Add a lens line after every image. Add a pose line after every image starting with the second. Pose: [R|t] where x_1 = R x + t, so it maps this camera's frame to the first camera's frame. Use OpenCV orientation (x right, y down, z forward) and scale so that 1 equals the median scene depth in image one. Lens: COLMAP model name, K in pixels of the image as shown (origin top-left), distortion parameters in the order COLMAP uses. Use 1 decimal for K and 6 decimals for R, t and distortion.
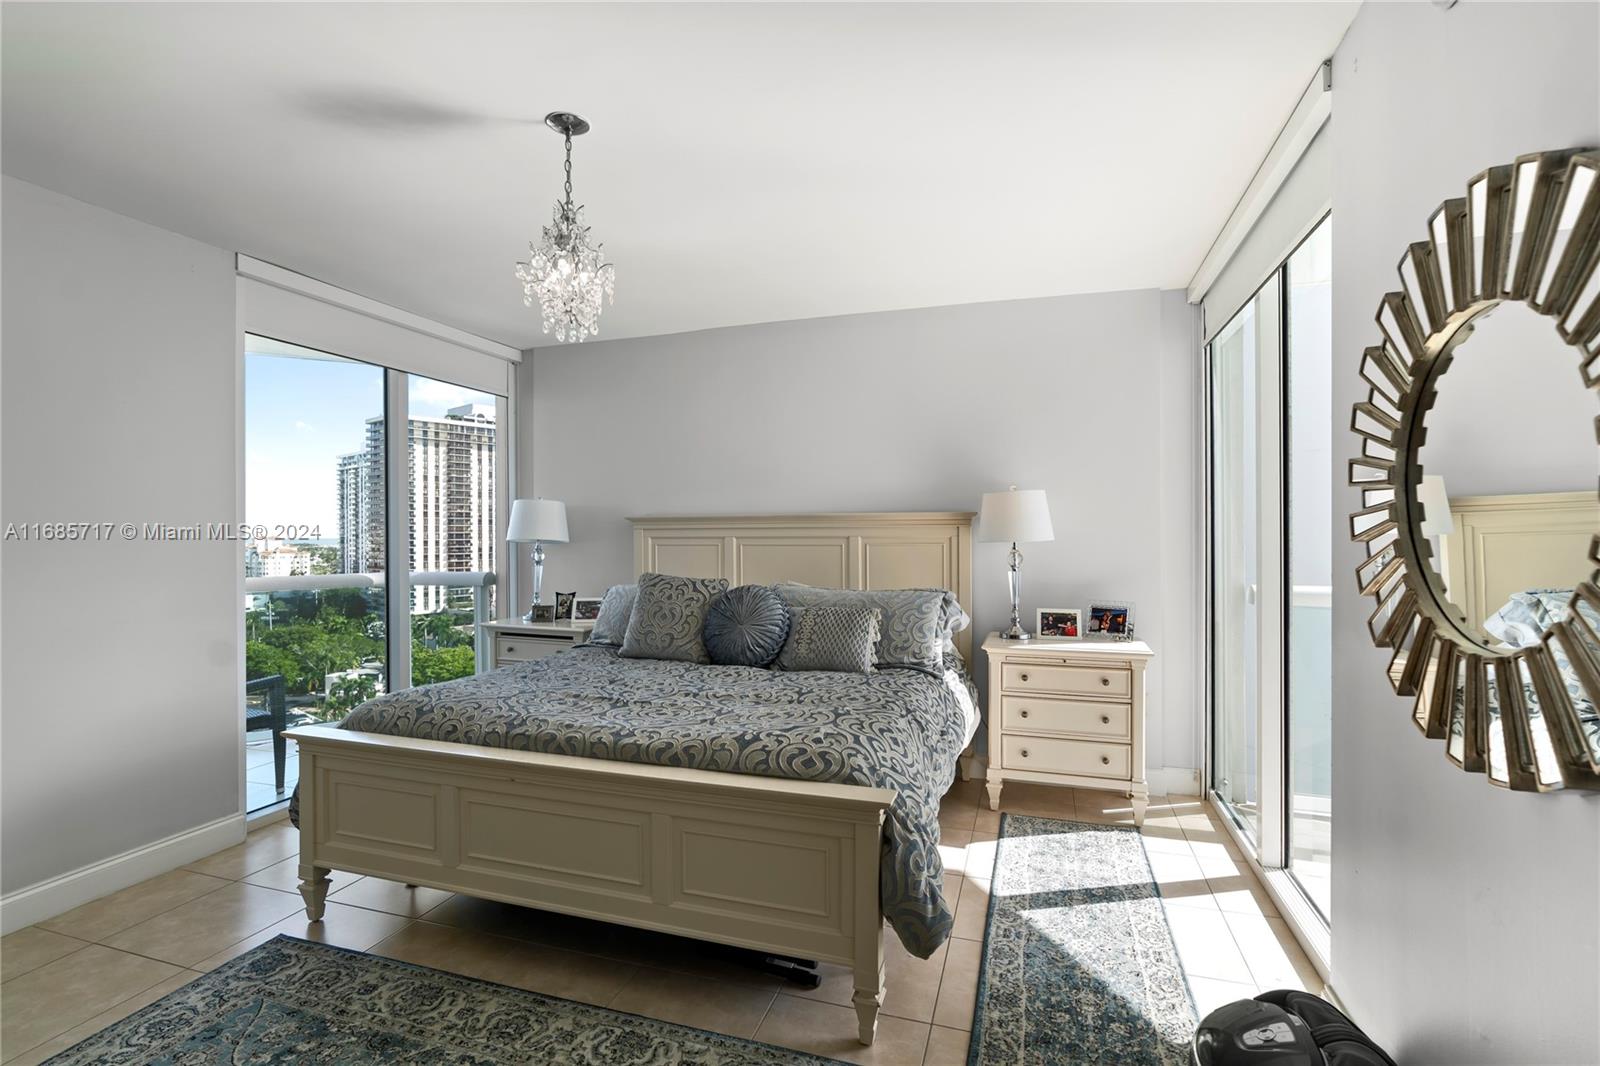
lens RADIAL K [[726.8, 0, 804.0], [0, 726.8, 530.4], [0, 0, 1]] dist [-0.010342, 0.005003]
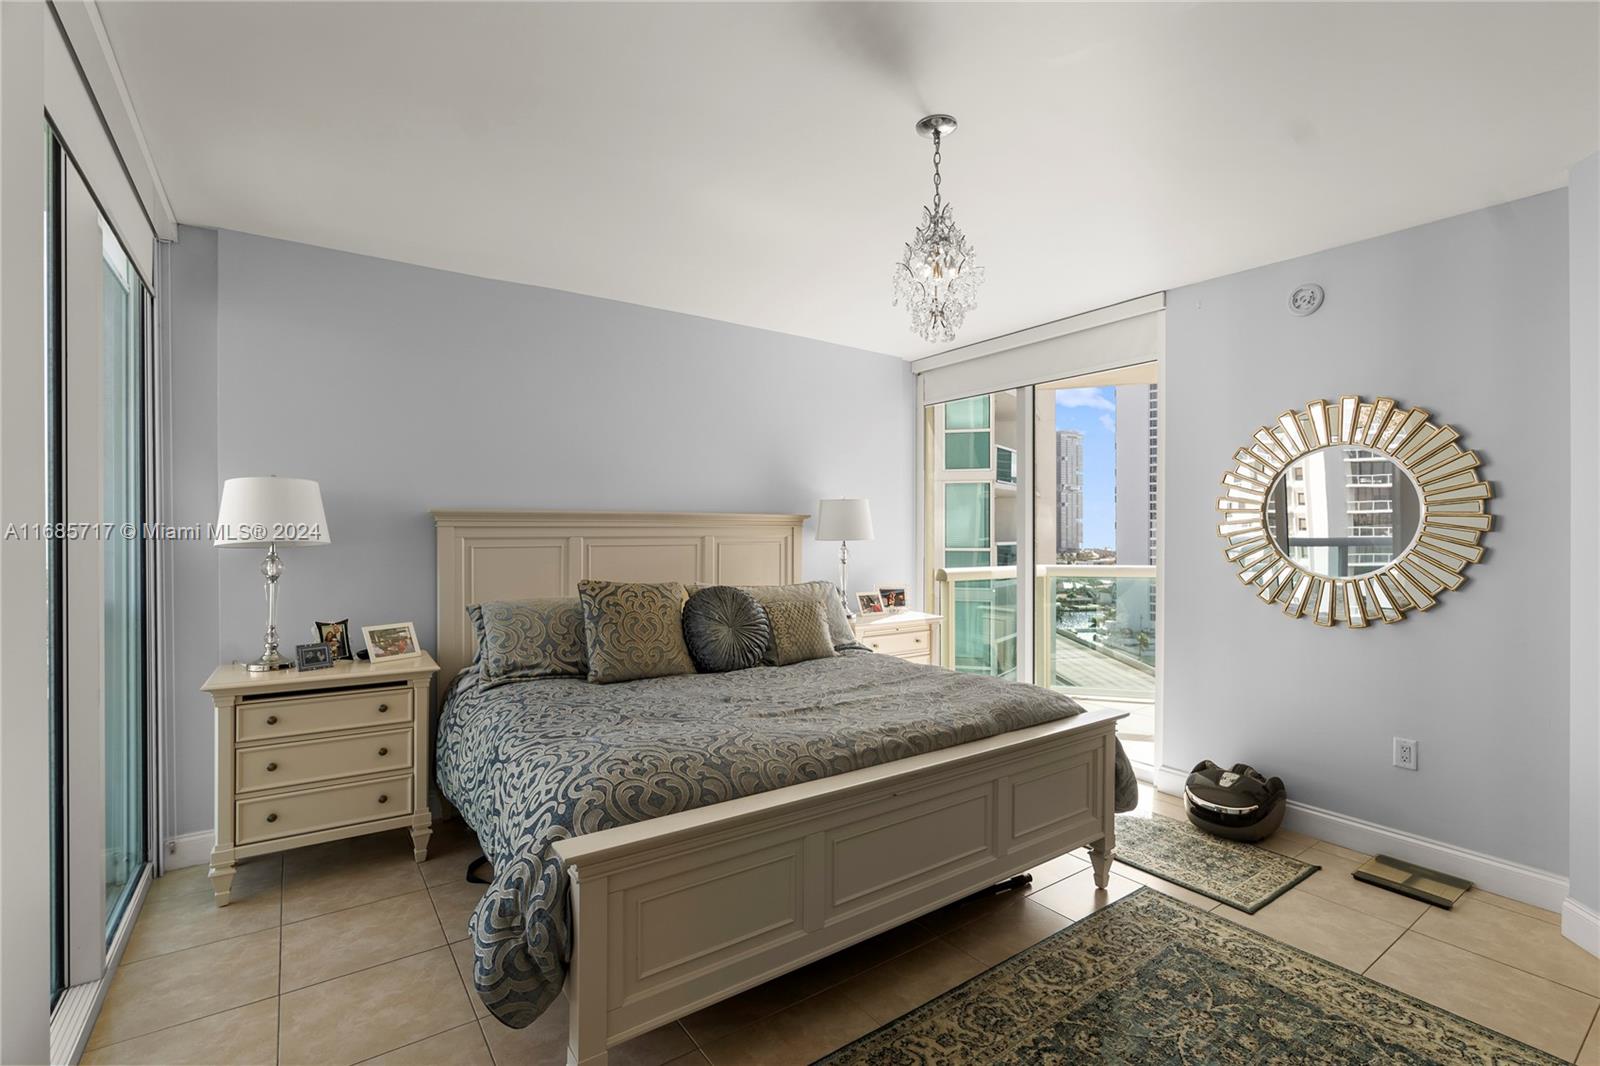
lens RADIAL K [[726.8, 0, 789.7], [0, 726.8, 532.5], [0, 0, 1]] dist [-0.010342, 0.005003]
pose [[0.601128, 0.003646, 0.799144, -0.746228], [-0.003133, 0.999993, -0.002205, 0.005617], [-0.799147, -0.001179, 0.601135, 0.331601]]
